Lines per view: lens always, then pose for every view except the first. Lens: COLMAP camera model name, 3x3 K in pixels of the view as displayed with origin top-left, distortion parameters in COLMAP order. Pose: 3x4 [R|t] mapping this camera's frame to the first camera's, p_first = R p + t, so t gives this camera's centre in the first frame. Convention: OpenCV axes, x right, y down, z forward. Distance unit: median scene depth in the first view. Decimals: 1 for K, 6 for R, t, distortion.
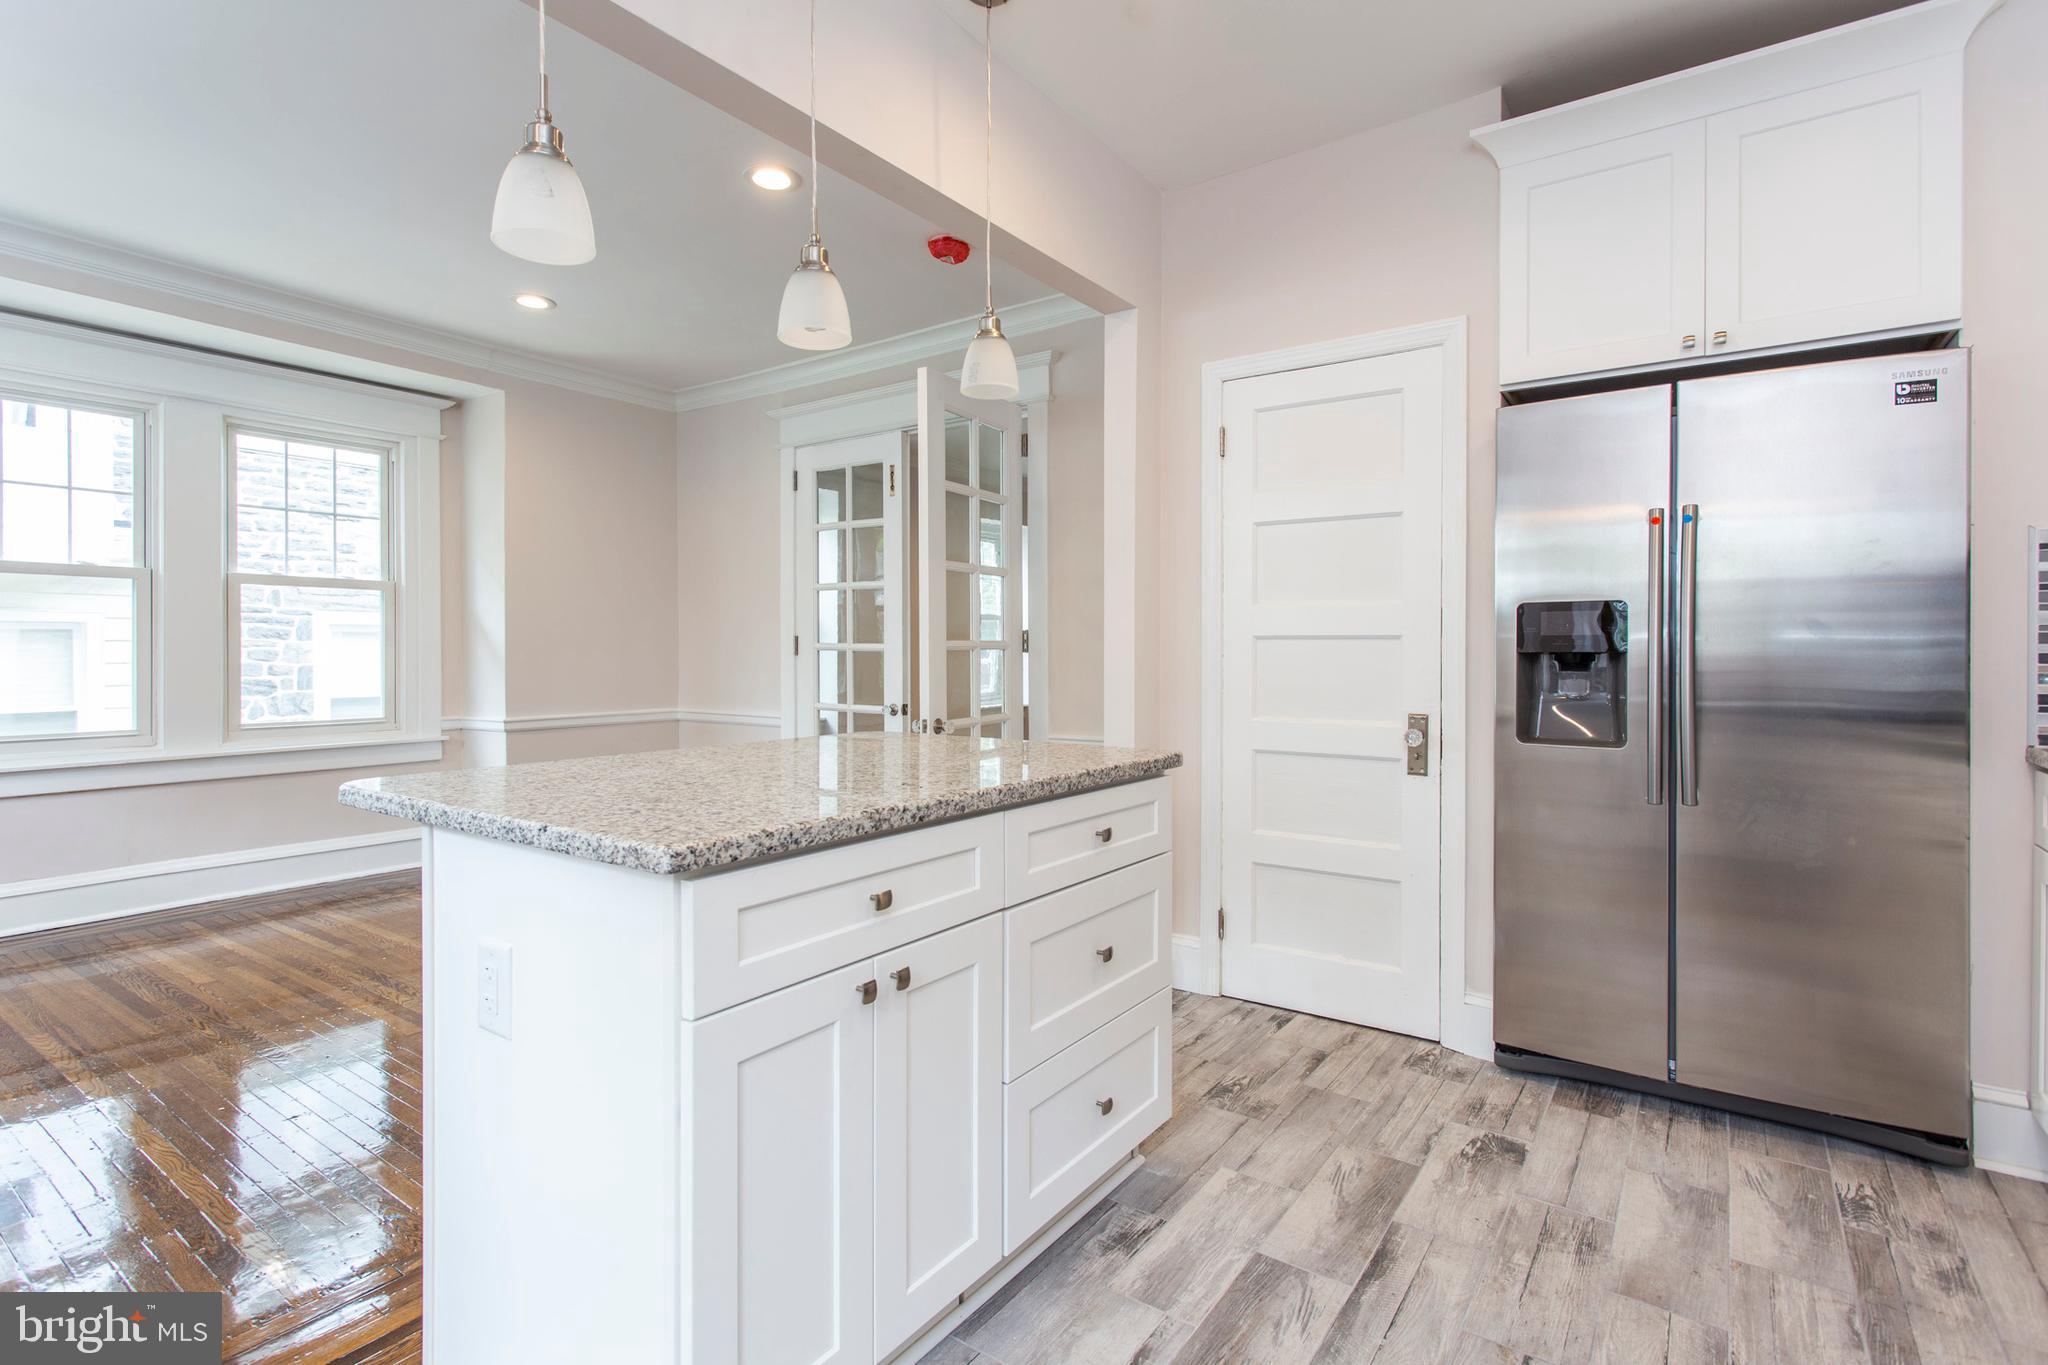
lens RADIAL K [[985.9, 0, 1031.5], [0, 985.9, 652.7], [0, 0, 1]] dist [0.004489, 0.001105]
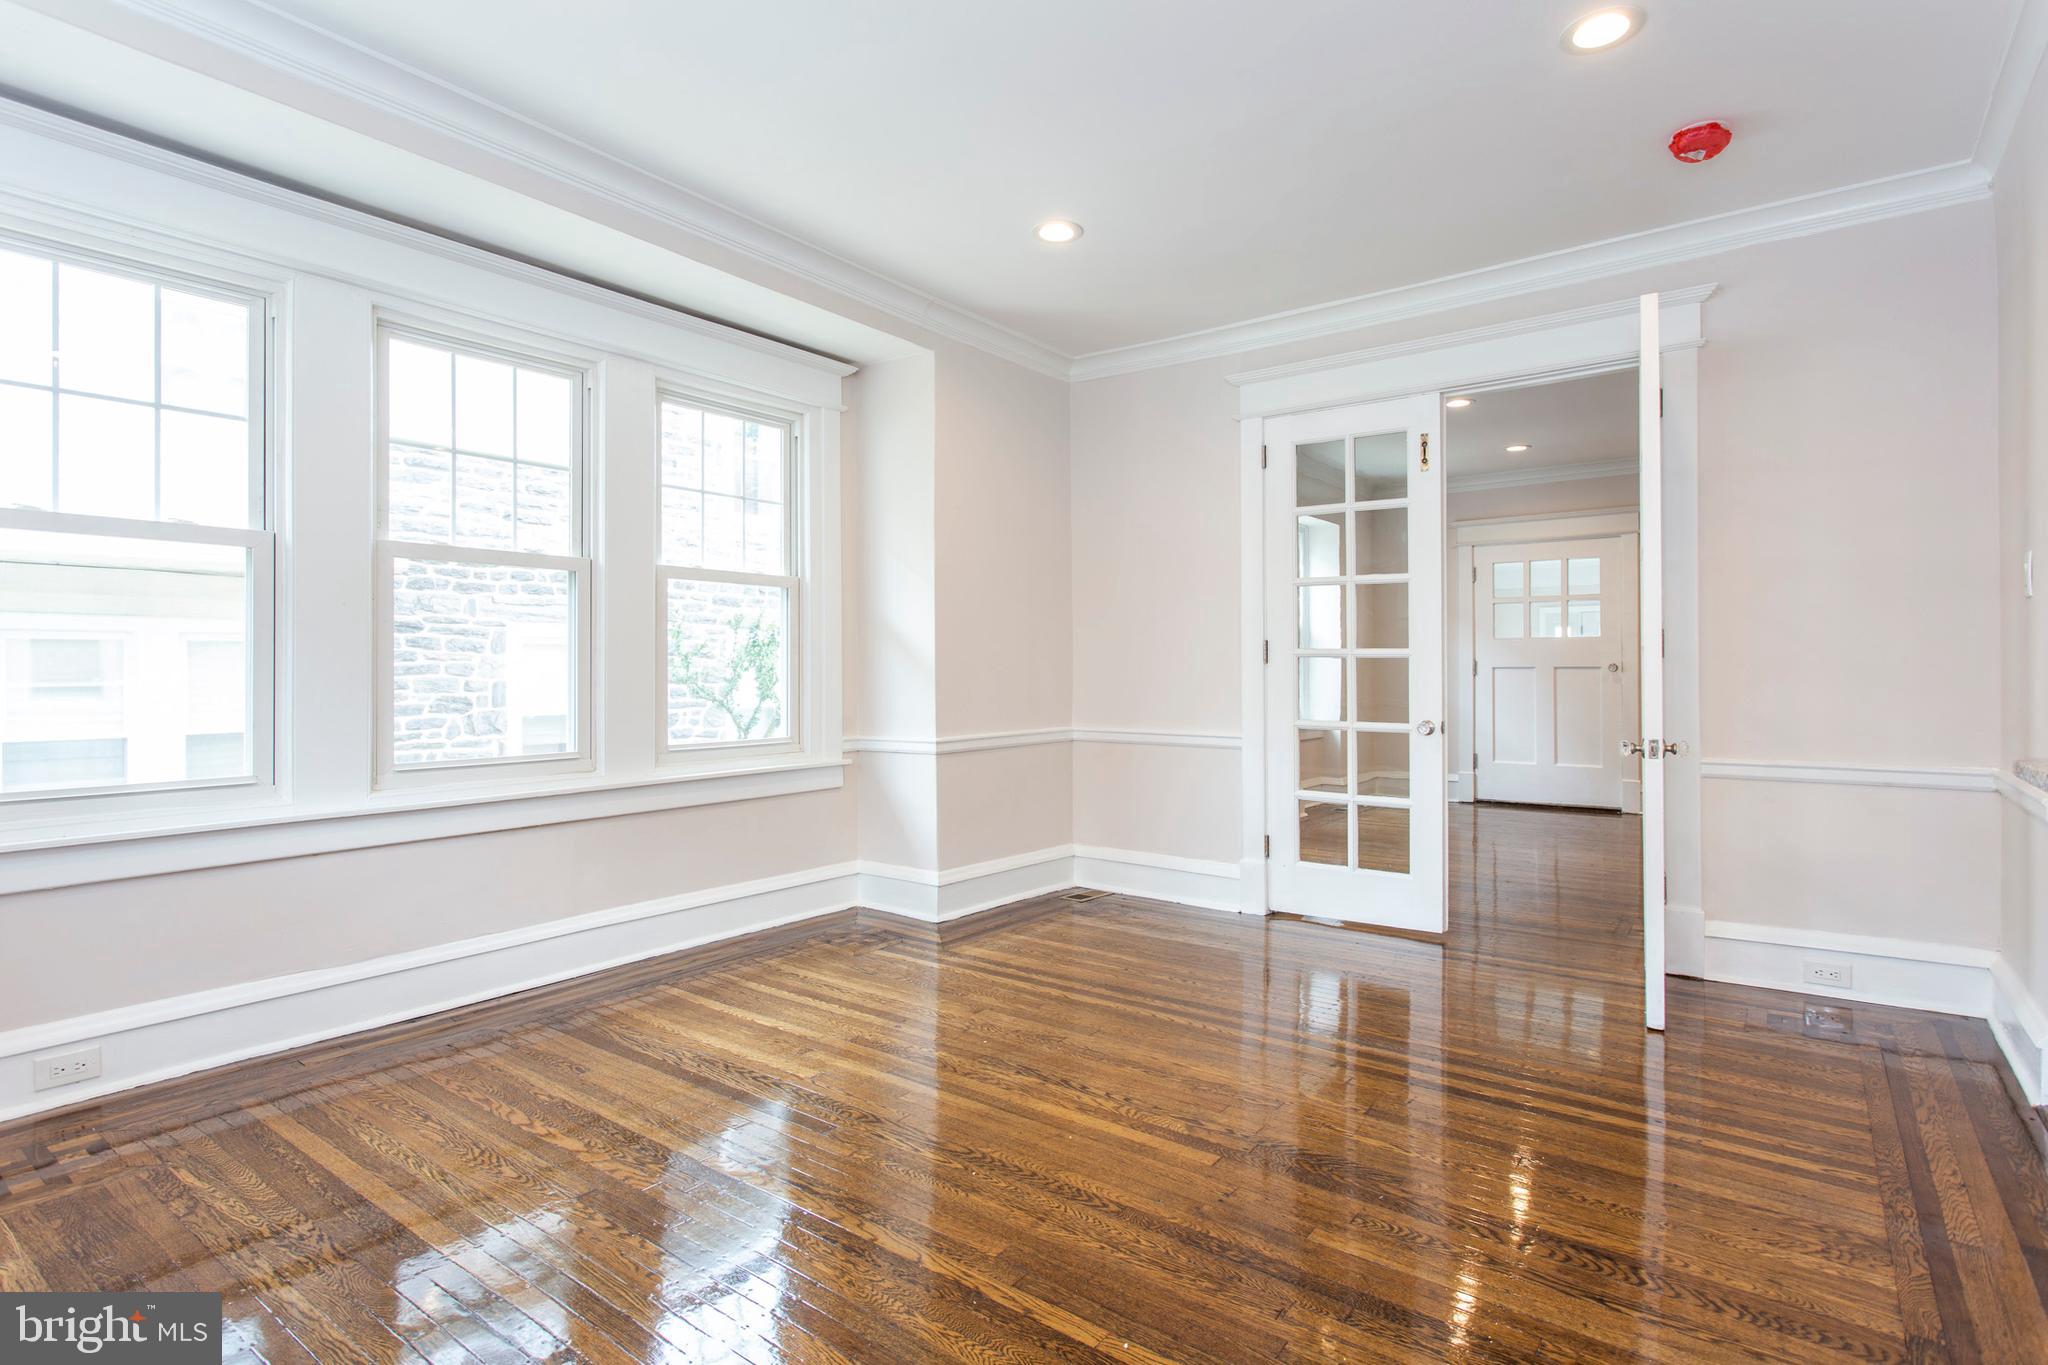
lens RADIAL K [[1012.6, 0, 1045.3], [0, 1012.6, 666.0], [0, 0, 1]] dist [-0.002836, -0.000191]
pose [[0.999861, -0.001921, -0.016571, -0.426420], [0.001850, 0.999989, -0.004289, 0.008209], [0.016579, 0.004258, 0.999853, 0.135315]]
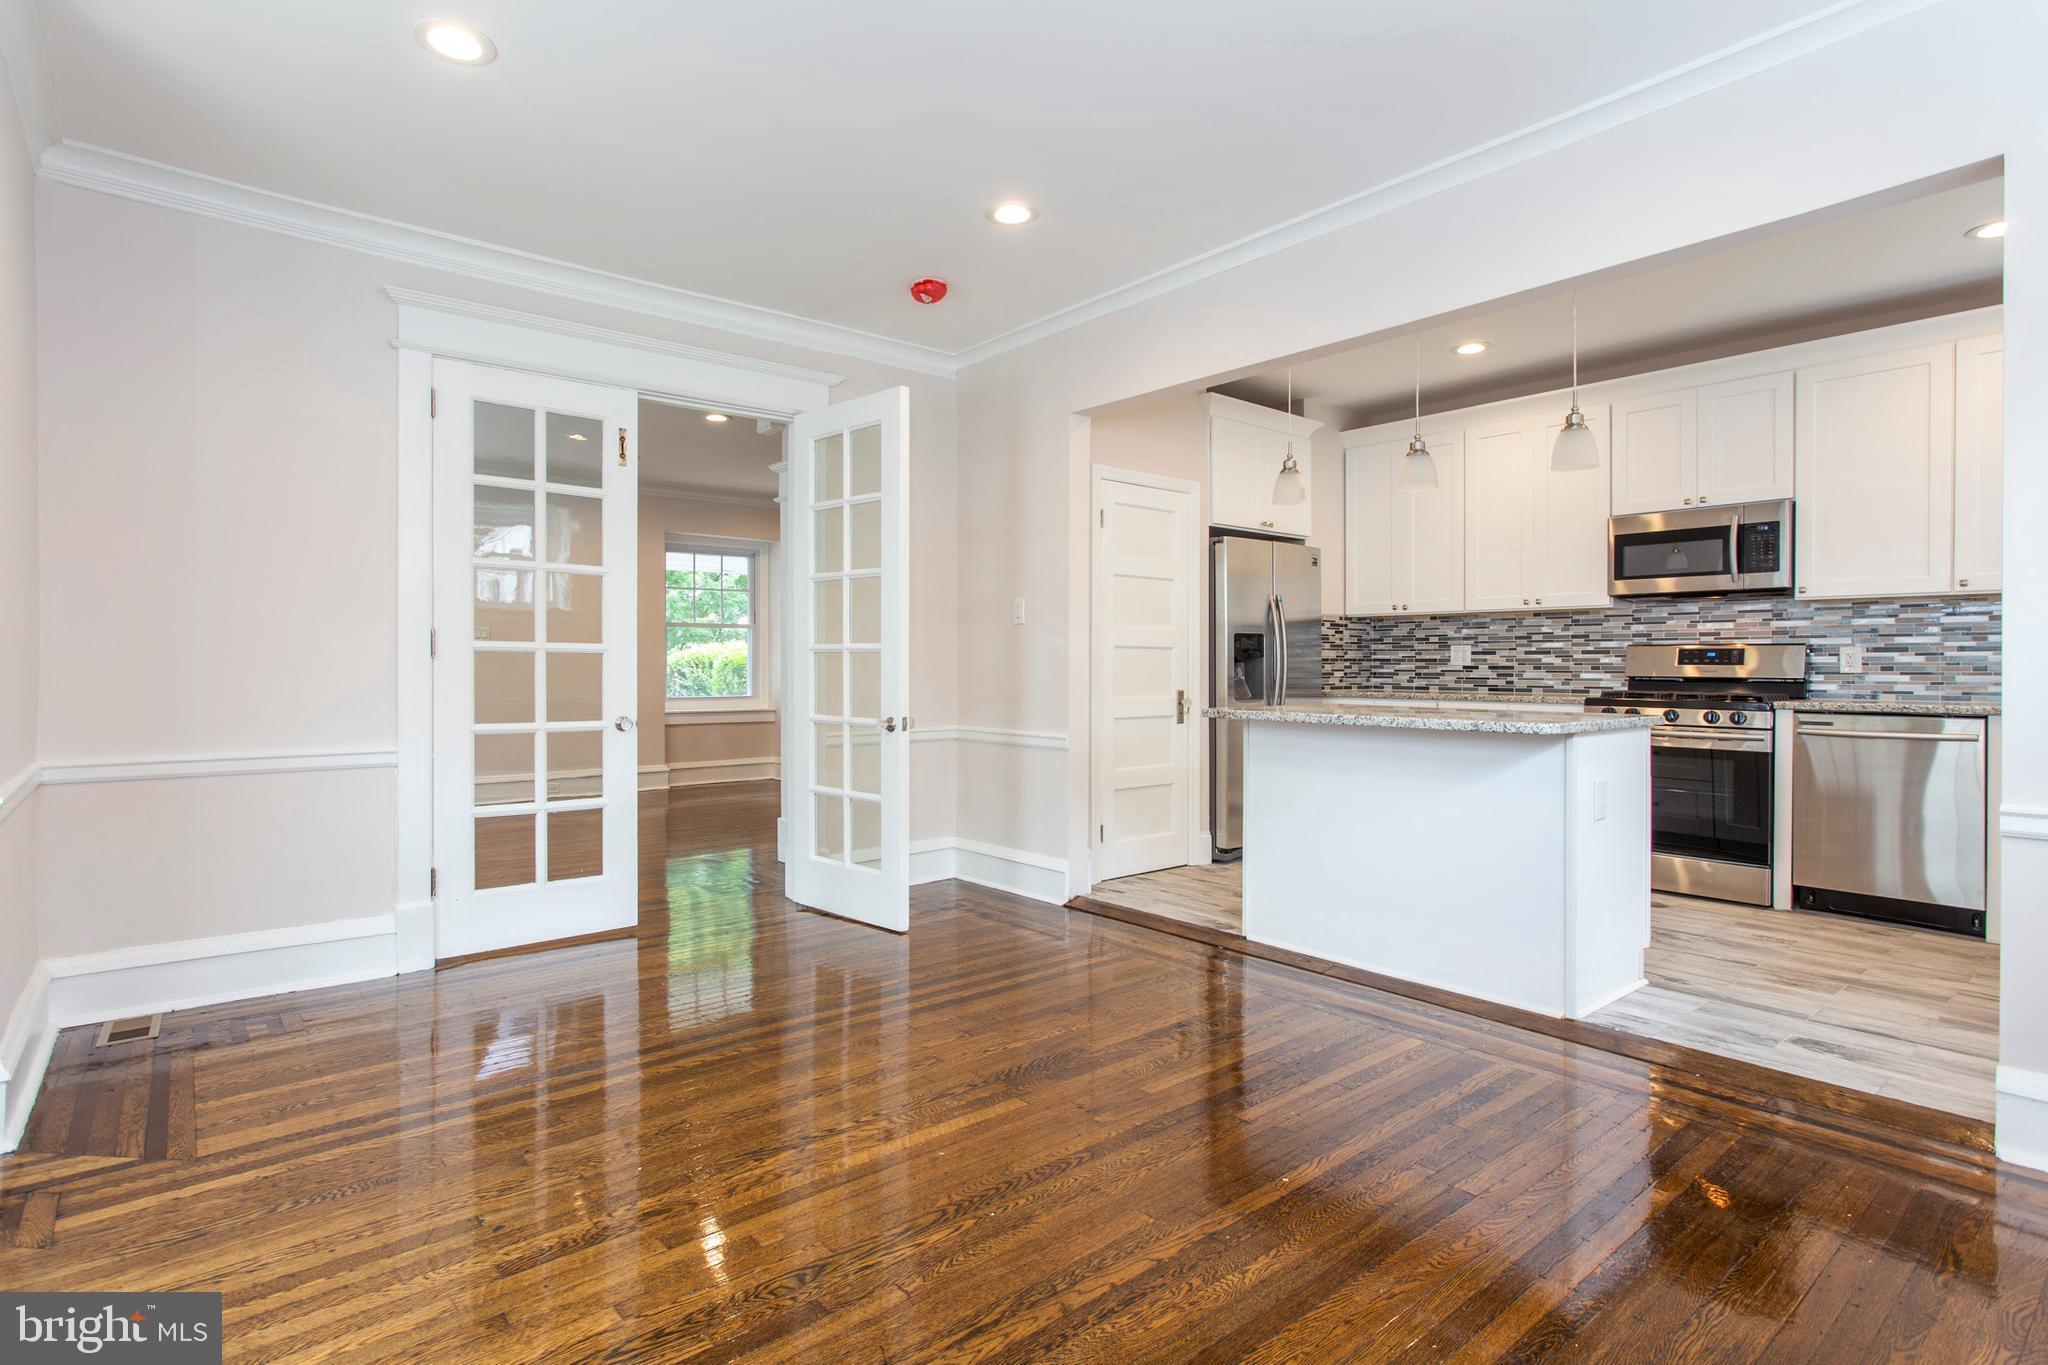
lens RADIAL K [[1018.9, 0, 962.0], [0, 1018.9, 665.4], [0, 0, 1]] dist [0.003291, 0.000661]
pose [[0.283924, 0.001151, 0.958846, -0.841601], [0.001789, 0.999997, -0.001730, 0.010127], [-0.958845, 0.002207, 0.283921, 0.460842]]
